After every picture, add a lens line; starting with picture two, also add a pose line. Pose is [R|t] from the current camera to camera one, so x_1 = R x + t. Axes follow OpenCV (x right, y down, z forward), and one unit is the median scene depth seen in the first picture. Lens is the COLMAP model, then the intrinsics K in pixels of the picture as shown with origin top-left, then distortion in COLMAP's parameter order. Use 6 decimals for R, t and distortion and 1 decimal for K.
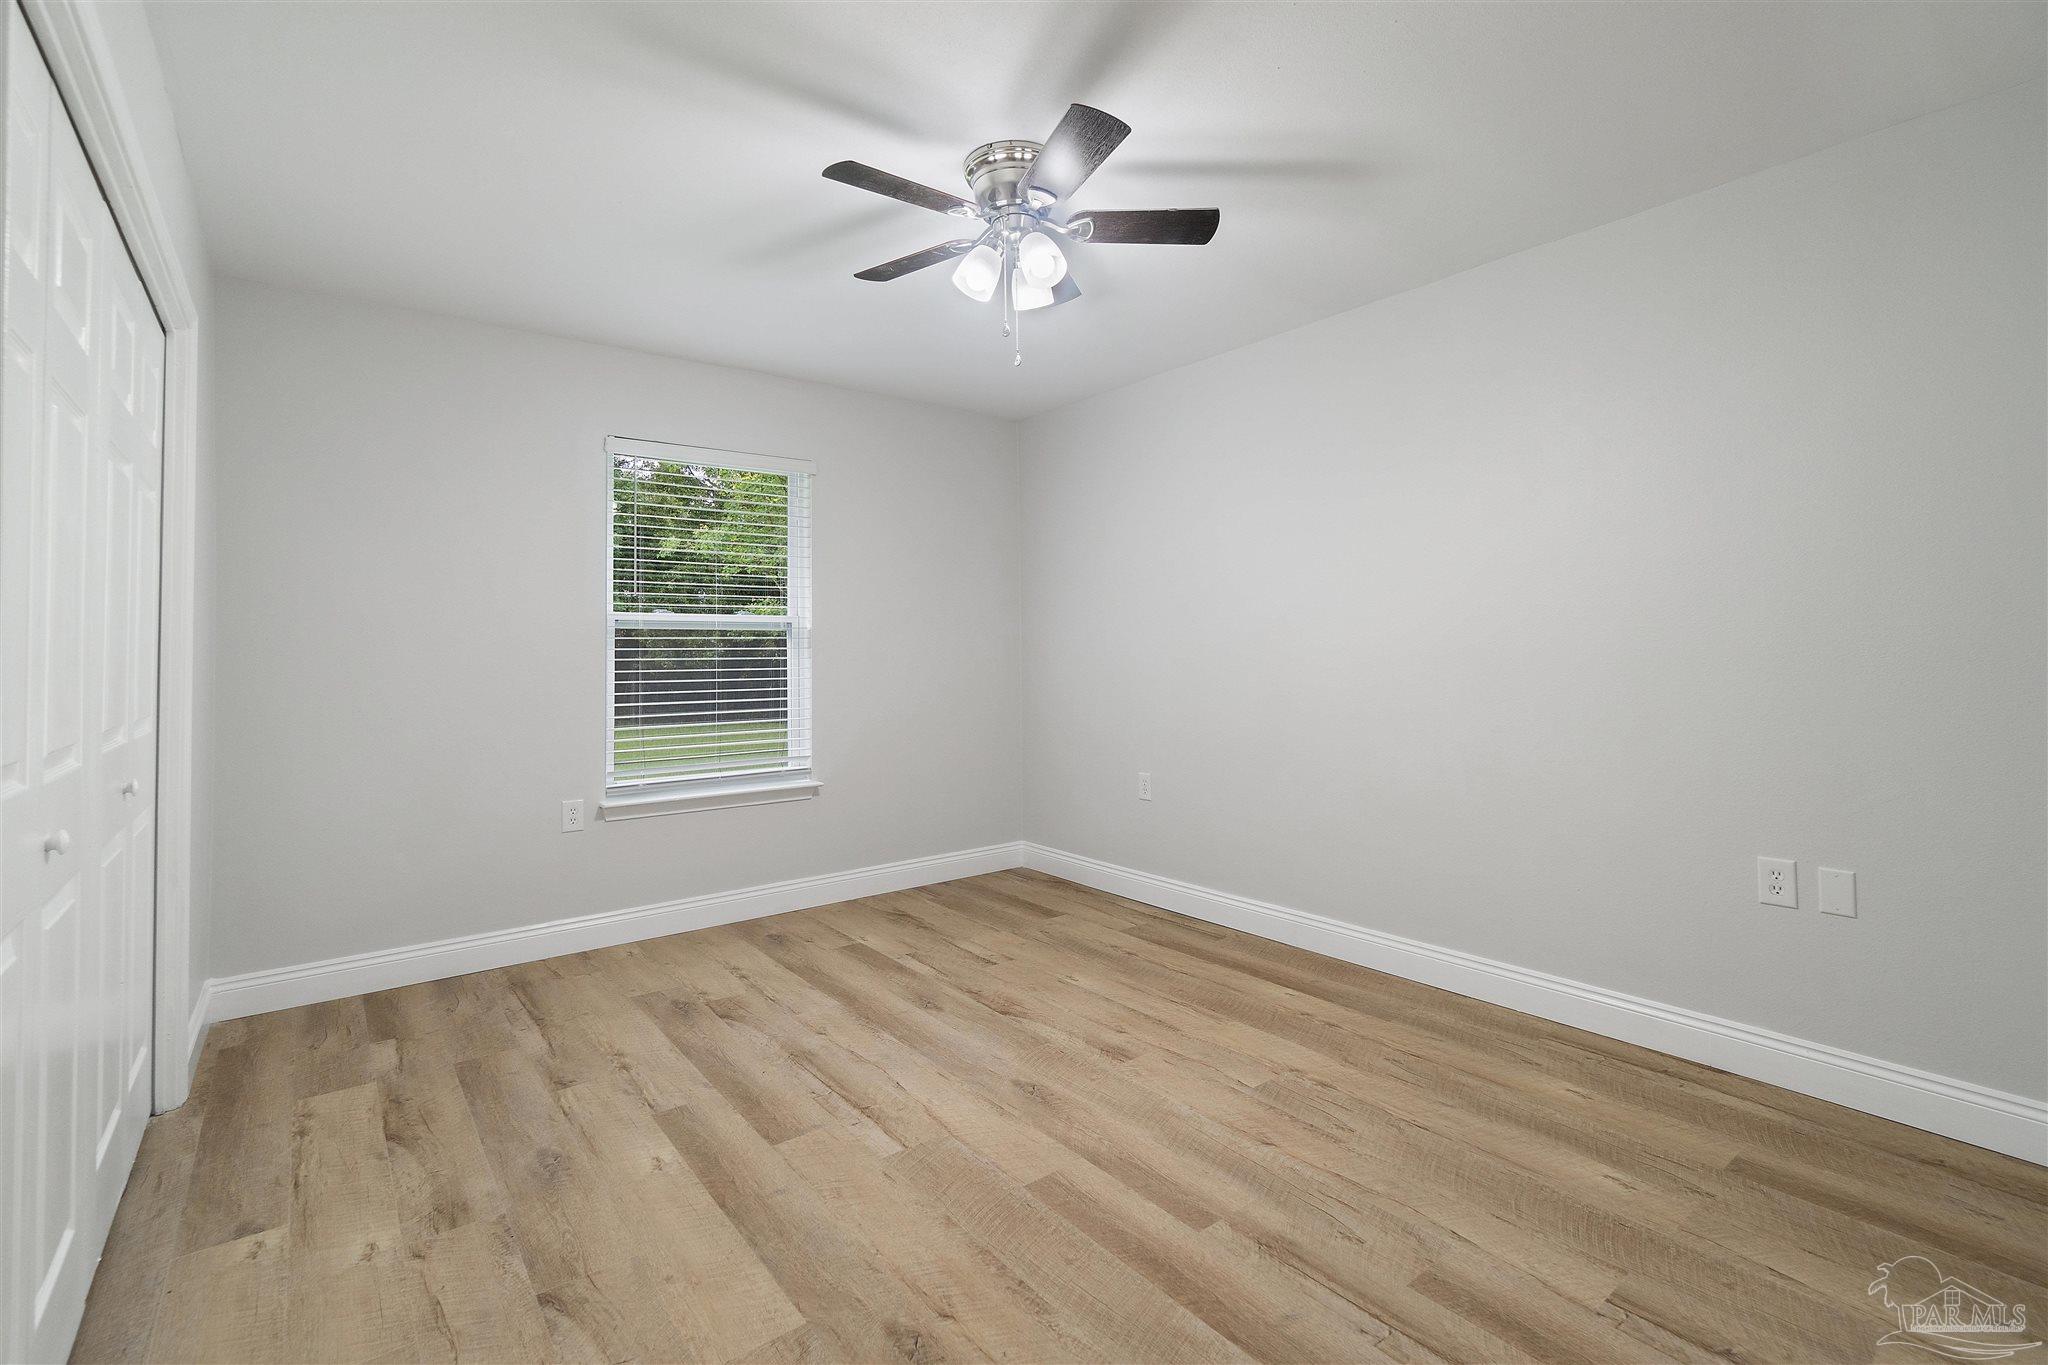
lens RADIAL K [[907.4, 0, 1031.1], [0, 907.4, 622.7], [0, 0, 1]] dist [-0.000253, -0.000495]
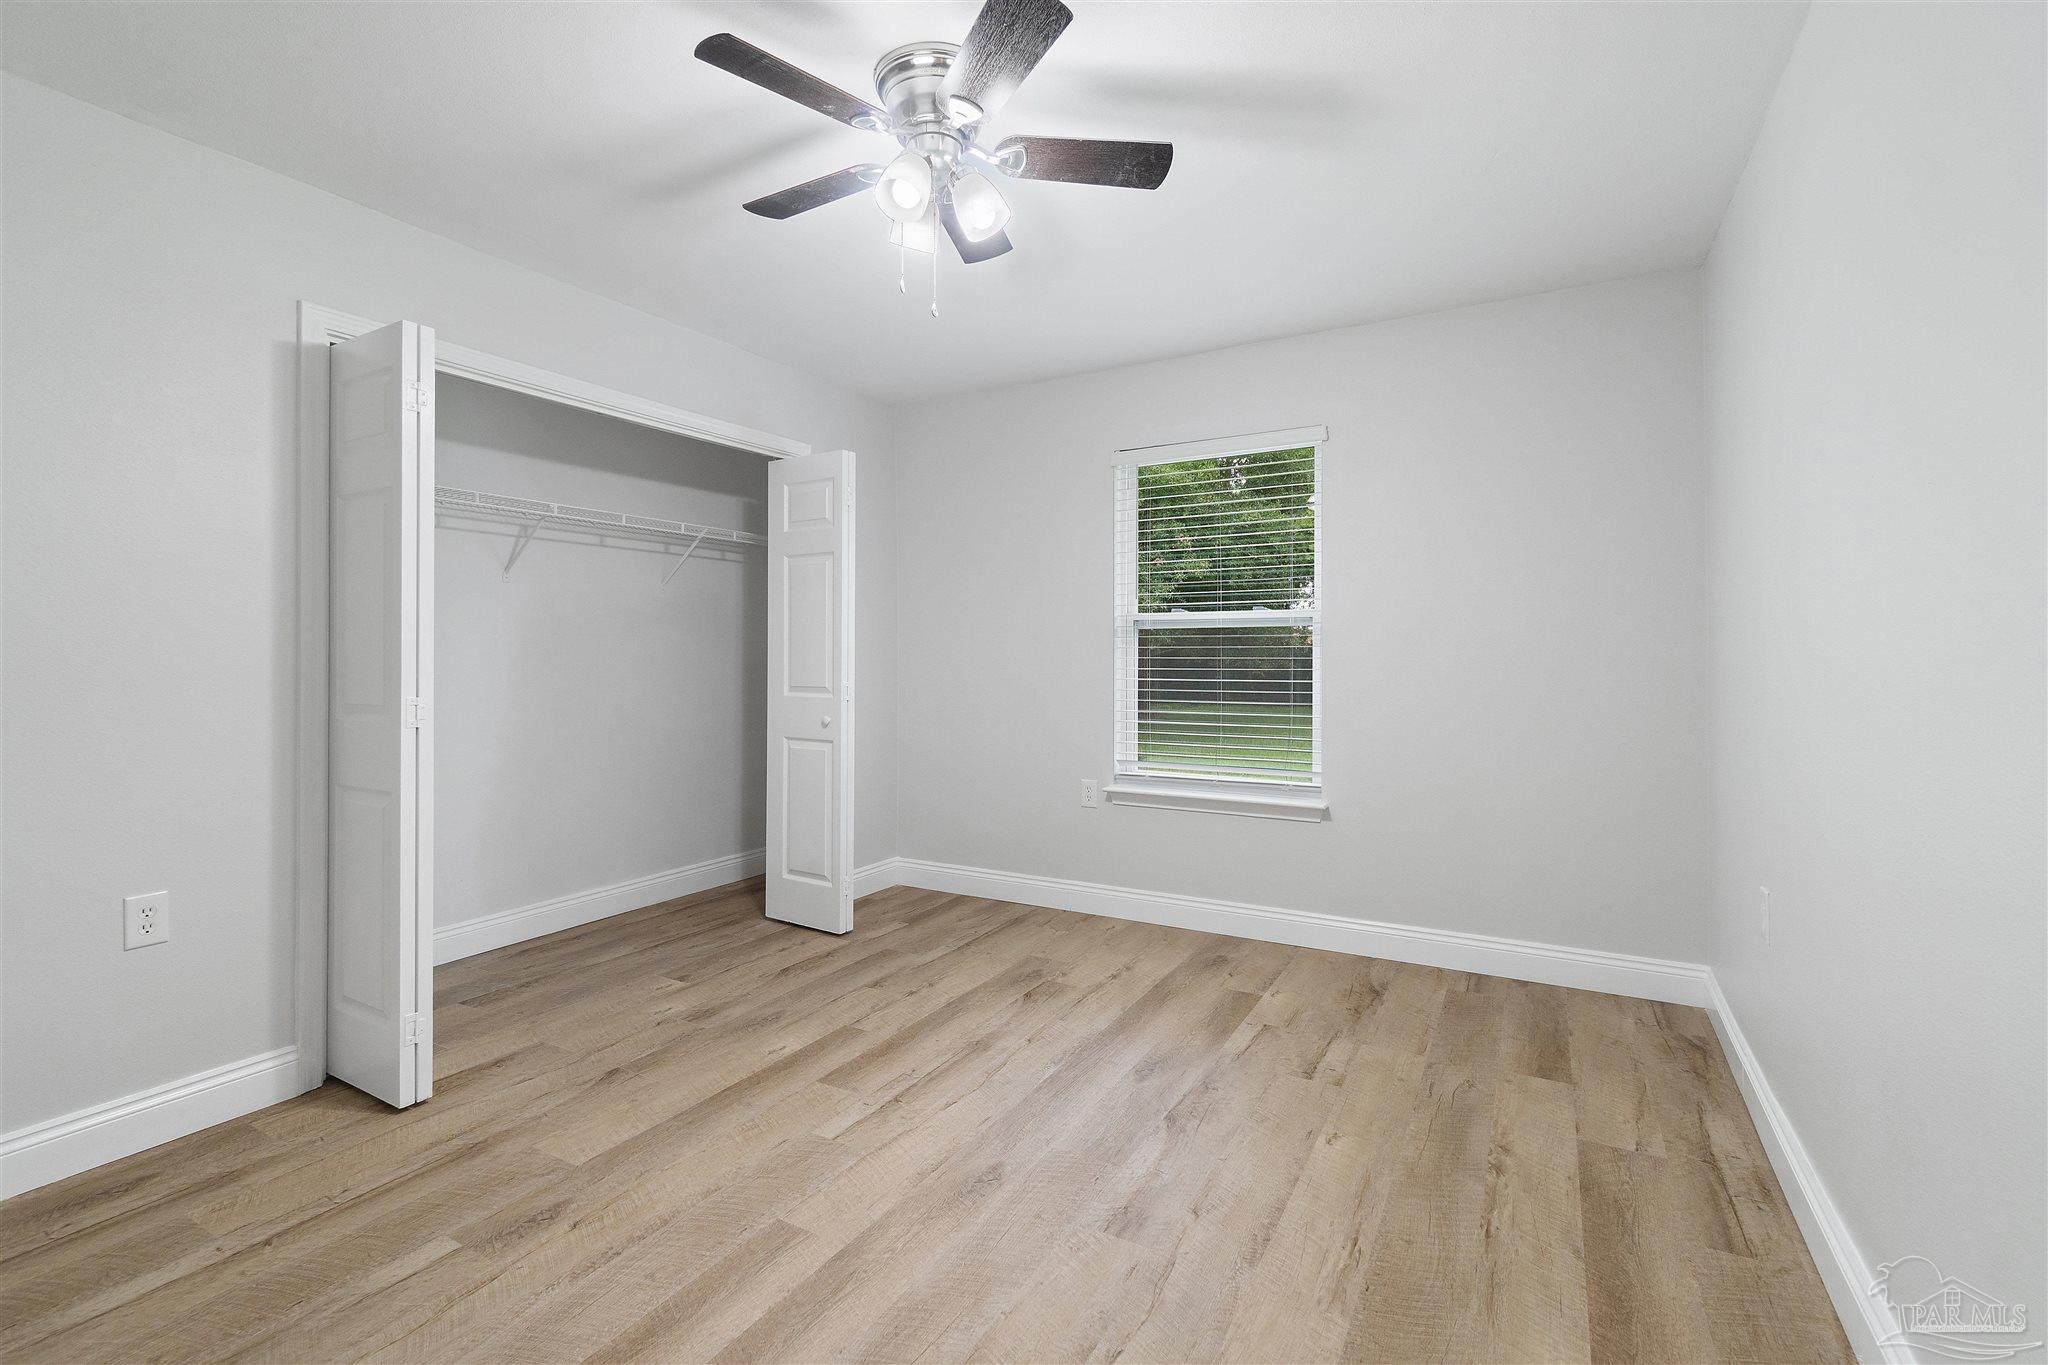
lens RADIAL K [[907.4, 0, 983.6], [0, 907.4, 667.3], [0, 0, 1]] dist [-0.000253, -0.000495]
pose [[0.372237, 0.023088, -0.927850, 0.638811], [0.030838, 0.998831, 0.037226, 0.008997], [0.927625, -0.042470, 0.371090, 0.590012]]
